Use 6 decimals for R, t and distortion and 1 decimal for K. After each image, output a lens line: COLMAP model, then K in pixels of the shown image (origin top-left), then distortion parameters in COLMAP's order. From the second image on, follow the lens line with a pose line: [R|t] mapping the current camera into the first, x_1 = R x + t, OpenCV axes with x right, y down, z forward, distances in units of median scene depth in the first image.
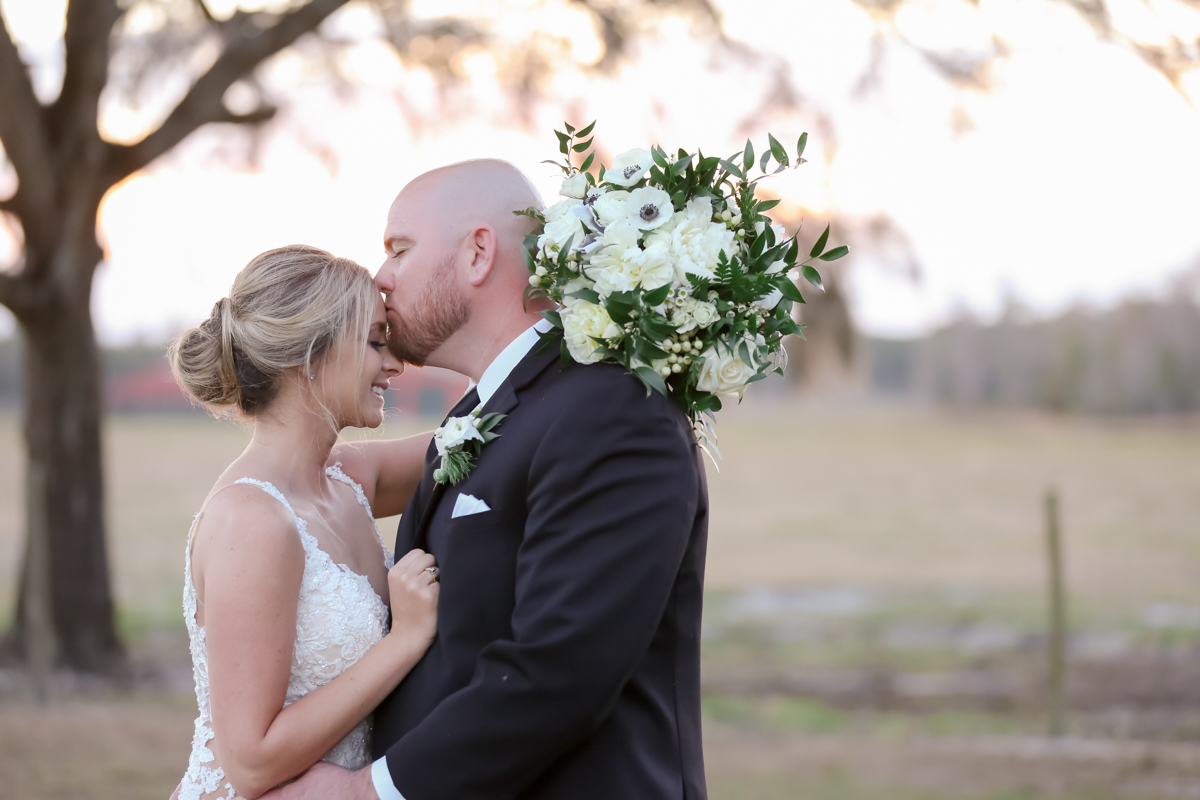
lens RADIAL K [[3279.7, 0, 598.5], [0, 3279.7, 402.6], [0, 0, 1]] dist [-0.705747, 0.000000]
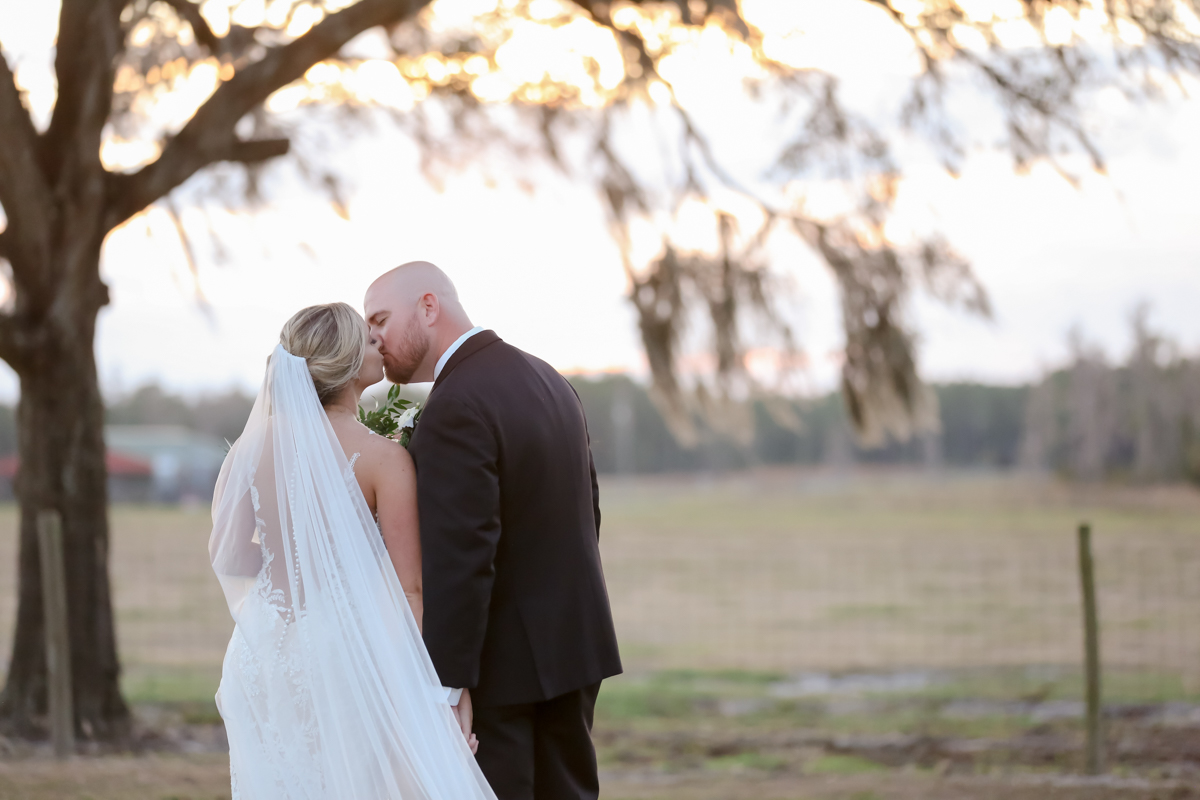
lens RADIAL K [[4854.5, 0, 596.2], [0, 4854.5, 401.4], [0, 0, 1]] dist [0.310434, 0.000000]
pose [[0.999982, -0.005934, -0.001081, -0.008161], [0.005913, 0.999806, -0.018770, 0.011914], [0.001192, 0.018763, 0.999823, -0.401314]]
